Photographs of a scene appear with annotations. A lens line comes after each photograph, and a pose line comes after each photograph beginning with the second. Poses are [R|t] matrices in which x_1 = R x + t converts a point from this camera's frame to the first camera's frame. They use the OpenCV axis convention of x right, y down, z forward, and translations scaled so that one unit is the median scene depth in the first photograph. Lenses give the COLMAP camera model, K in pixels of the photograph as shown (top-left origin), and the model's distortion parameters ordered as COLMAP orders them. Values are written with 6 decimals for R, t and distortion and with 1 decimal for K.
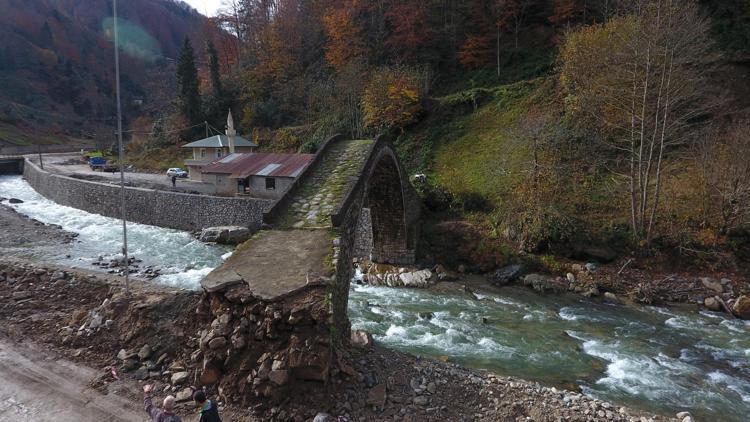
lens RADIAL K [[440.1, 0, 376.9], [0, 440.1, 195.4], [0, 0, 1]] dist [-0.001463, 0.000558]
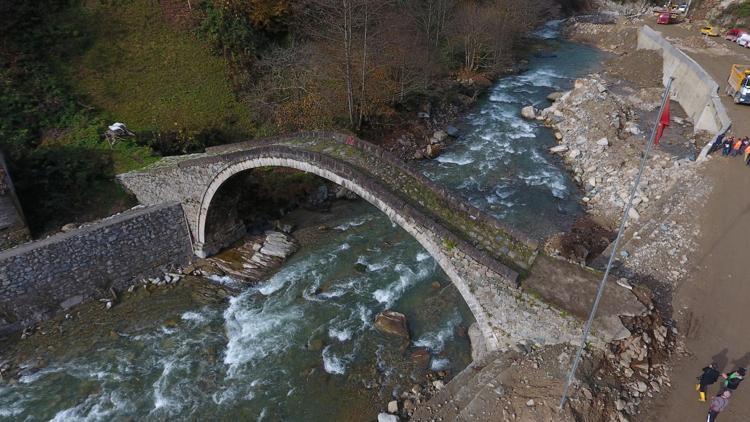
lens RADIAL K [[440.1, 0, 376.9], [0, 440.1, 195.4], [0, 0, 1]] dist [-0.001463, 0.000558]
pose [[0.358103, -0.467447, 0.808243, -0.522364], [0.116936, 0.881288, 0.457883, -0.303102], [-0.926331, -0.069457, 0.370253, 0.409229]]
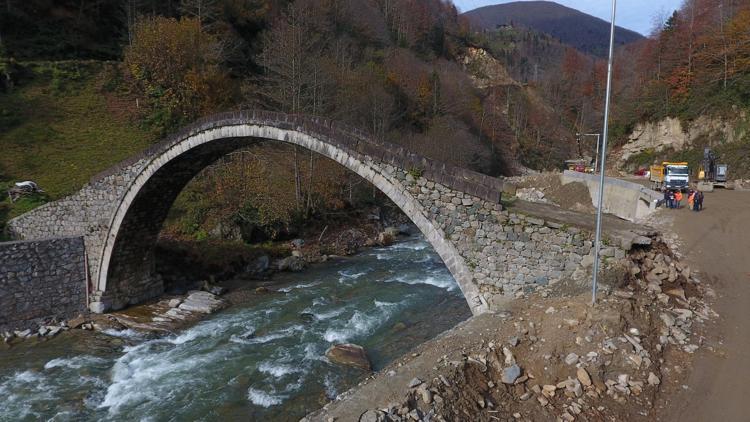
lens RADIAL K [[440.1, 0, 376.9], [0, 440.1, 195.4], [0, 0, 1]] dist [-0.001463, 0.000558]
pose [[0.245292, -0.104457, 0.963805, -0.524463], [0.114376, 0.990353, 0.078225, -0.024903], [-0.962678, 0.091048, 0.254873, 0.445391]]
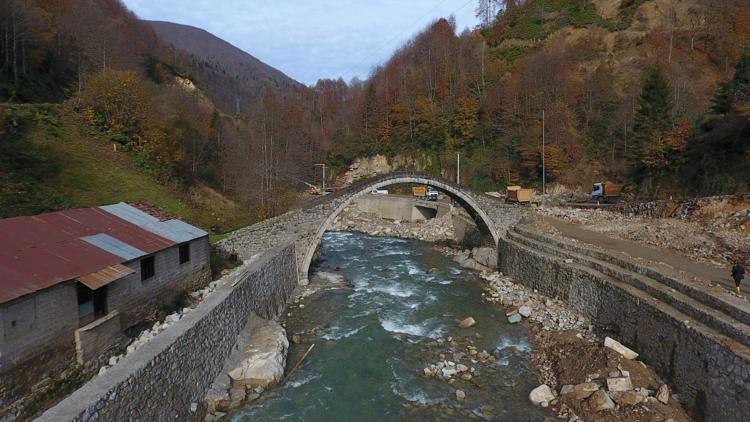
lens RADIAL K [[440.1, 0, 376.9], [0, 440.1, 195.4], [0, 0, 1]] dist [-0.001463, 0.000558]
pose [[-0.467317, -0.046375, 0.882873, -1.085092], [0.116578, 0.986671, 0.113534, -0.181753], [-0.876370, 0.155980, -0.455682, 1.346637]]
